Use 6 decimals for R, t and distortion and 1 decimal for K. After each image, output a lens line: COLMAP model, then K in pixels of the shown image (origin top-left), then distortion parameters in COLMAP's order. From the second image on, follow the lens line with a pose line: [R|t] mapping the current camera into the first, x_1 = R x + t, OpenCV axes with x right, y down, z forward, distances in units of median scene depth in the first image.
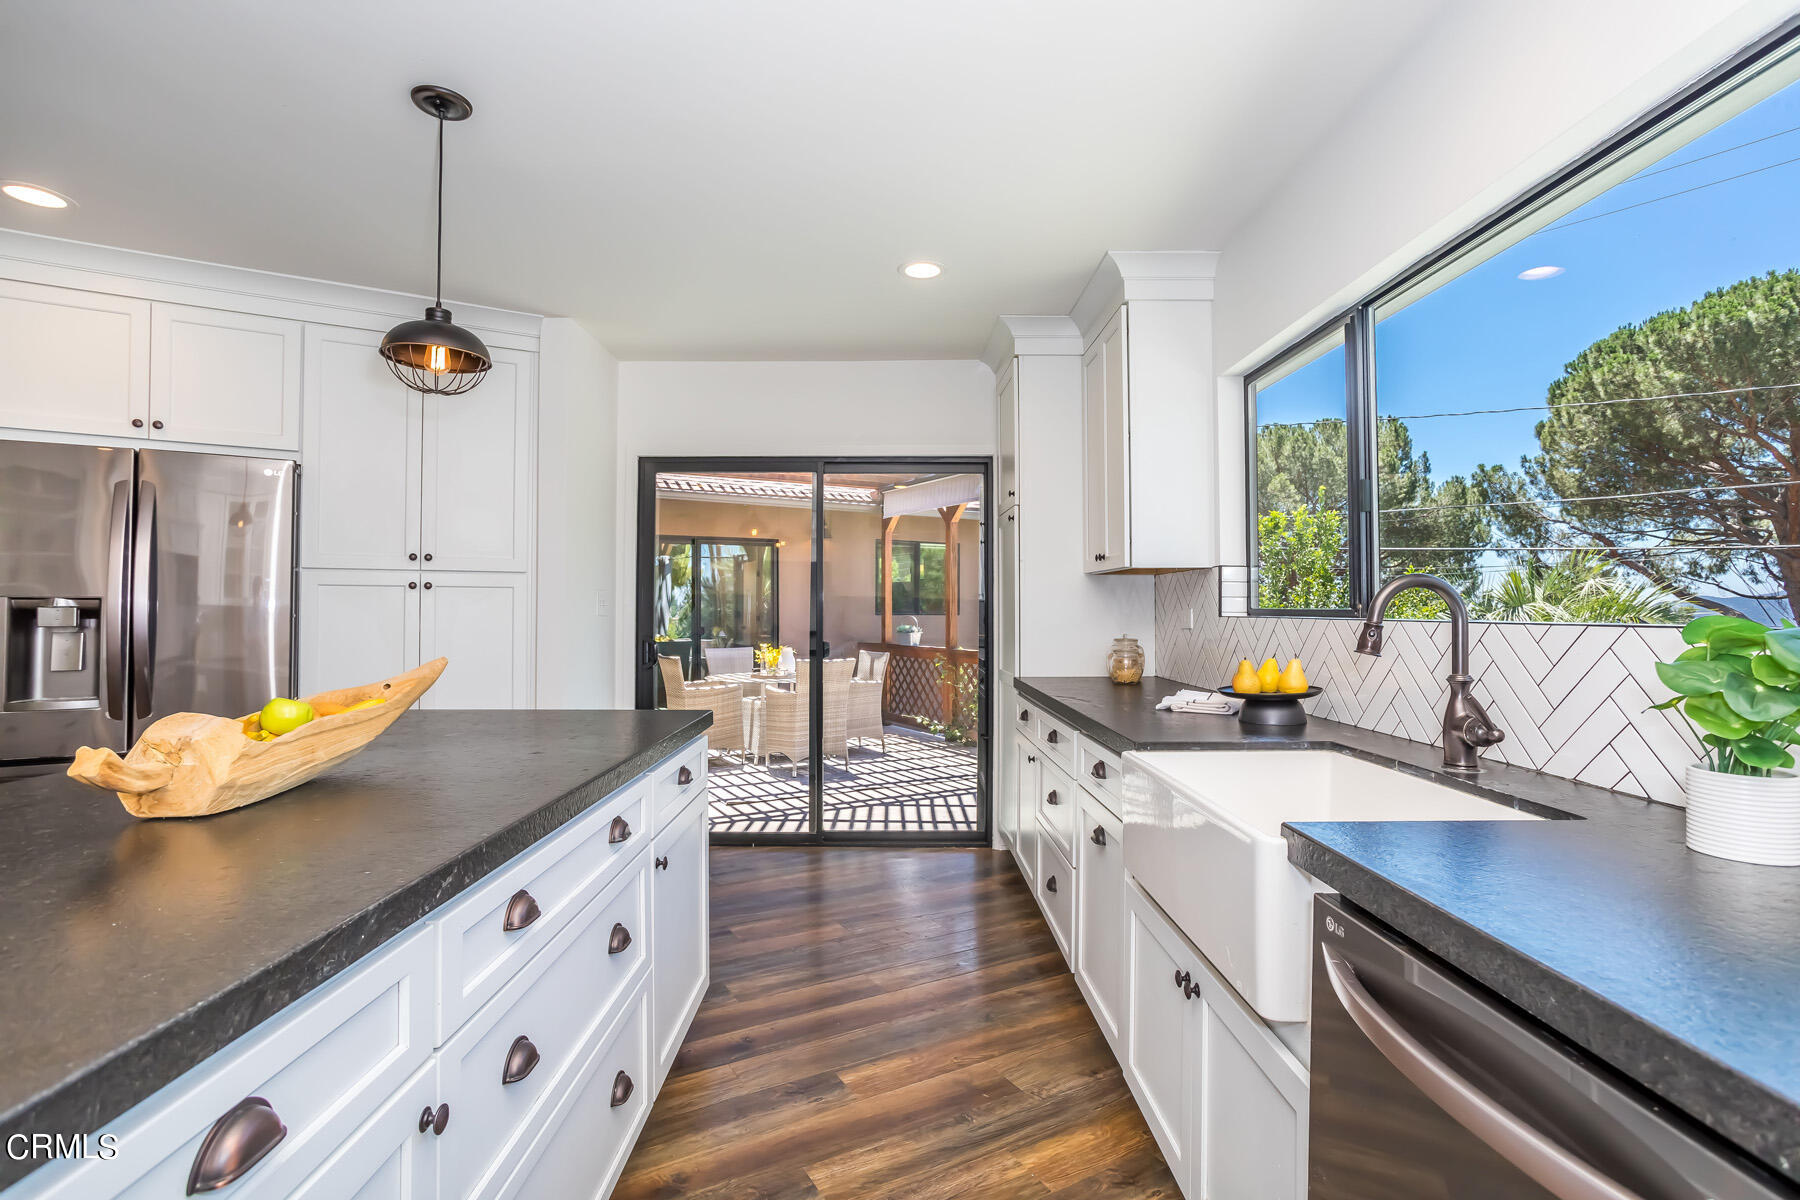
lens RADIAL K [[858.2, 0, 904.3], [0, 858.2, 600.3], [0, 0, 1]] dist [-0.043931, 0.020082]
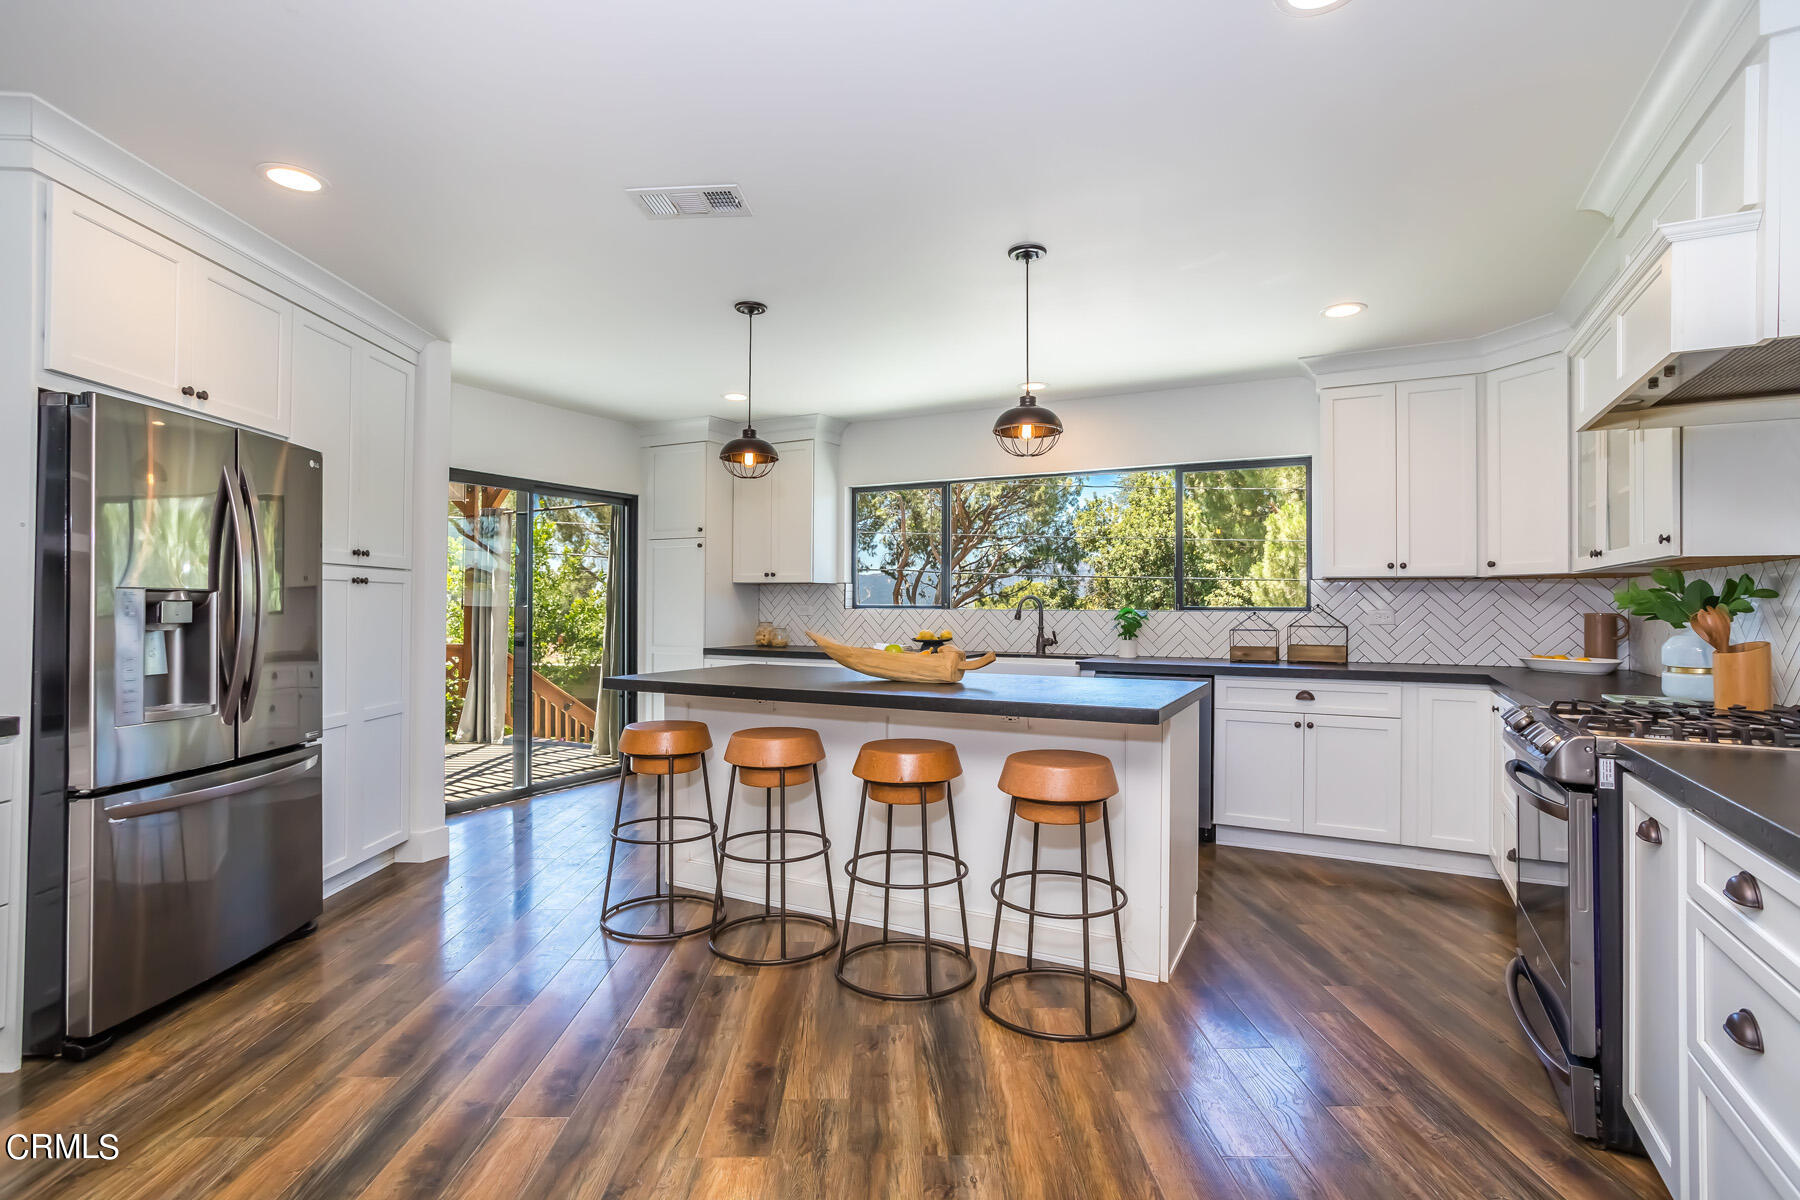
lens RADIAL K [[858.2, 0, 903.6], [0, 858.2, 597.8], [0, 0, 1]] dist [-0.043931, 0.020082]
pose [[0.487893, 0.009901, 0.872847, -1.243639], [-0.013210, 0.999905, -0.003959, -0.001305], [-0.872804, -0.009599, 0.487977, -0.089107]]
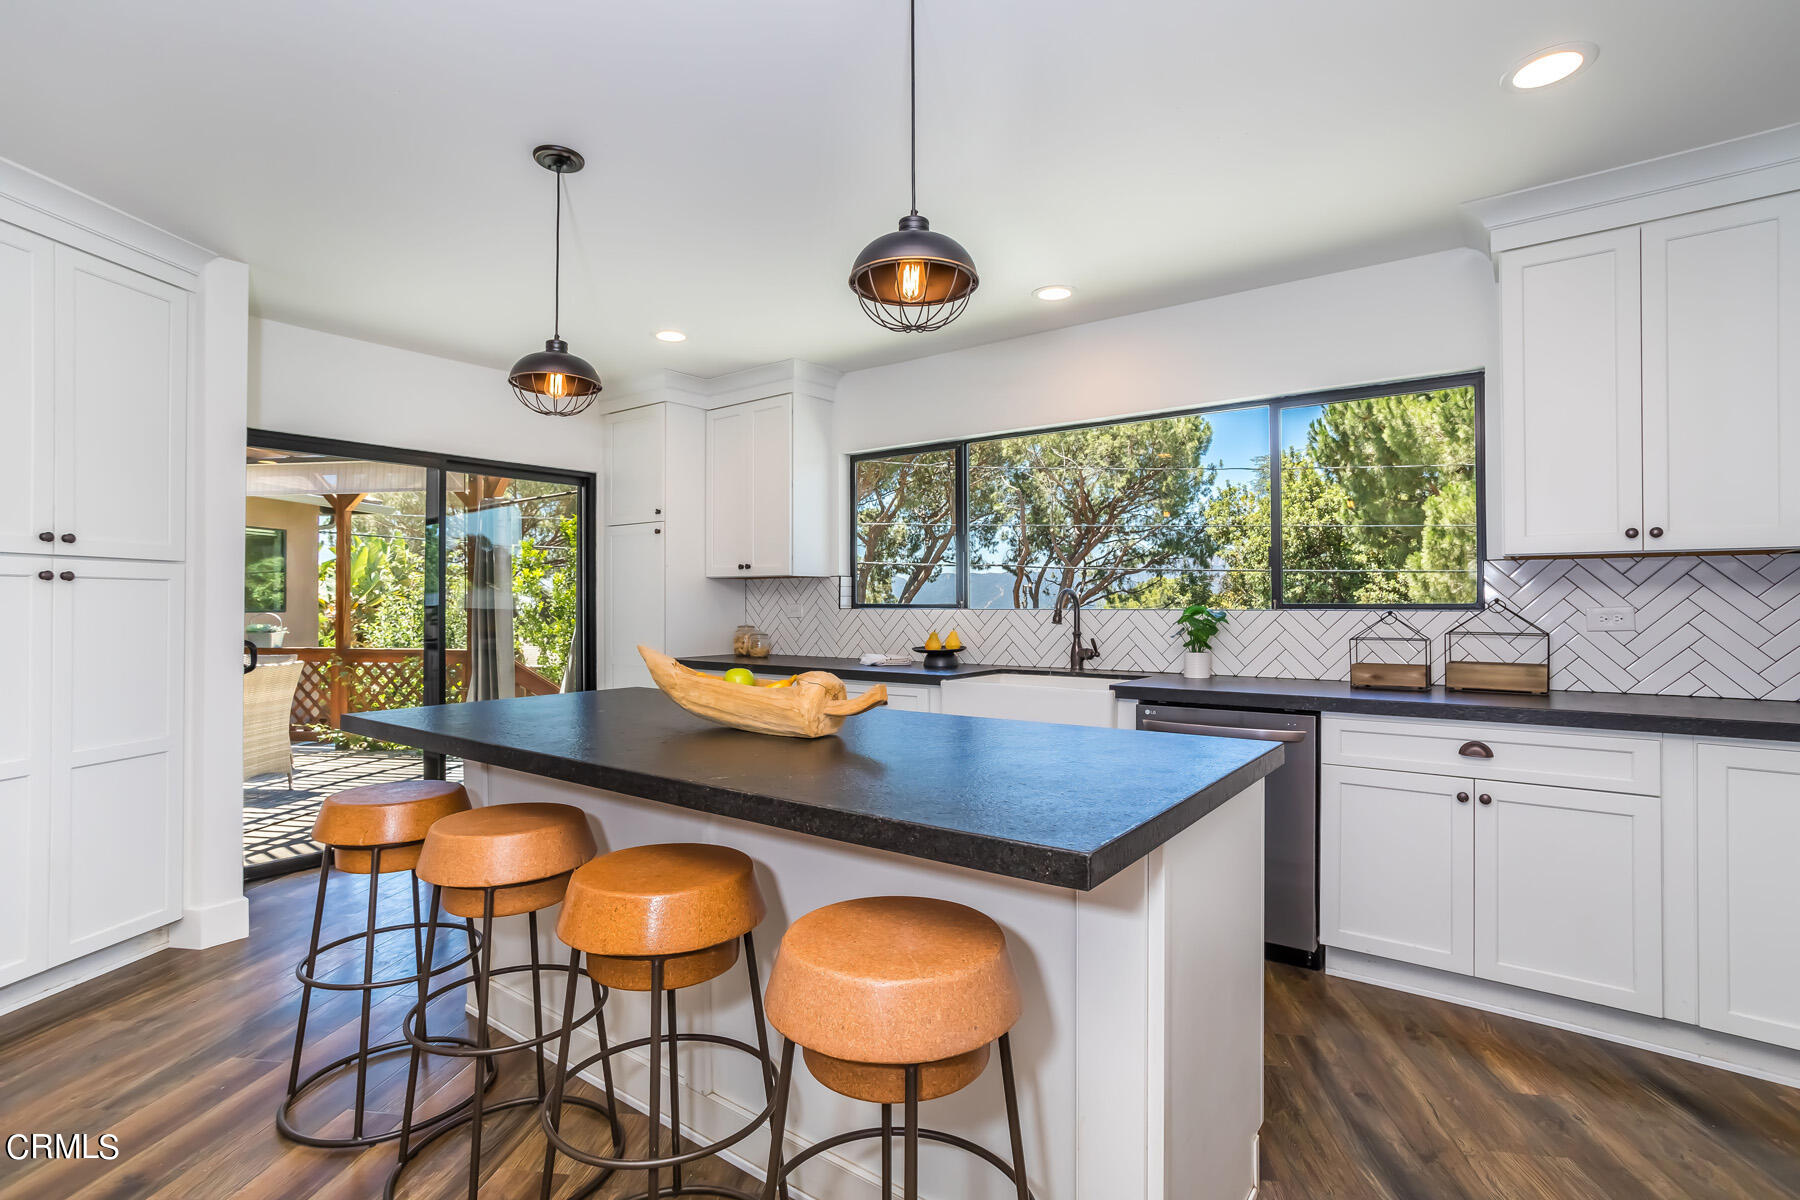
lens RADIAL K [[858.2, 0, 902.8], [0, 858.2, 599.6], [0, 0, 1]] dist [-0.043931, 0.020082]
pose [[0.615783, 0.002791, 0.787911, -0.756754], [-0.006098, 0.999981, 0.001223, -0.001518], [-0.787892, -0.005558, 0.615788, -0.054762]]
